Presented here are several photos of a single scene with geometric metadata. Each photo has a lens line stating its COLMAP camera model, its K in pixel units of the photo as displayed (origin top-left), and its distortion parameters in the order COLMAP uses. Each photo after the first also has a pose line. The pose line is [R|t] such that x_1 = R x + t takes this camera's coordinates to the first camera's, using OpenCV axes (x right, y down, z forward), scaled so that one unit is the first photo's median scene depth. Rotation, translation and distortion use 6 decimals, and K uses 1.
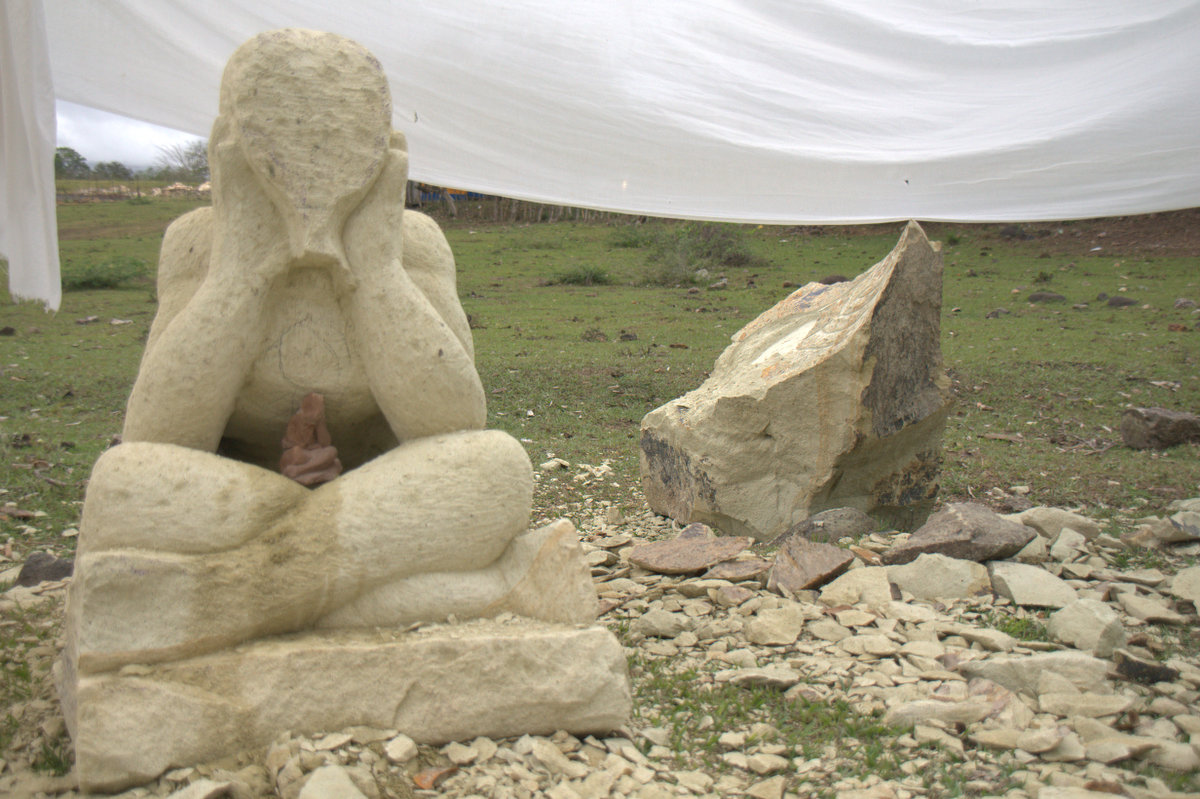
lens RADIAL K [[1358.4, 0, 596.4], [0, 1358.4, 400.0], [0, 0, 1]] dist [0.012923, 0.000000]
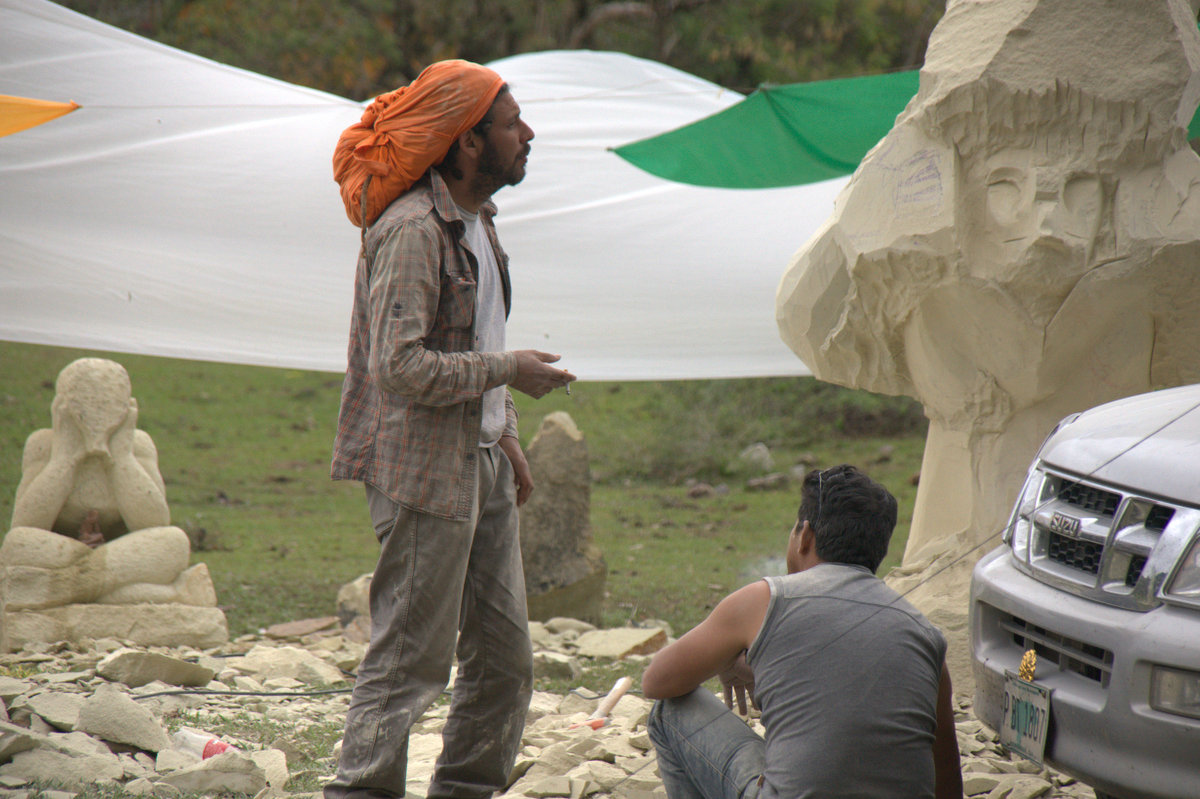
lens RADIAL K [[6052.9, 0, 602.5], [0, 6052.9, 403.7], [0, 0, 1]] dist [2.278828, 0.000000]
pose [[0.999160, 0.003773, -0.040808, 1.080905], [-0.007826, 0.994994, -0.099626, 0.848063], [0.040228, 0.099862, 0.994188, -9.361958]]
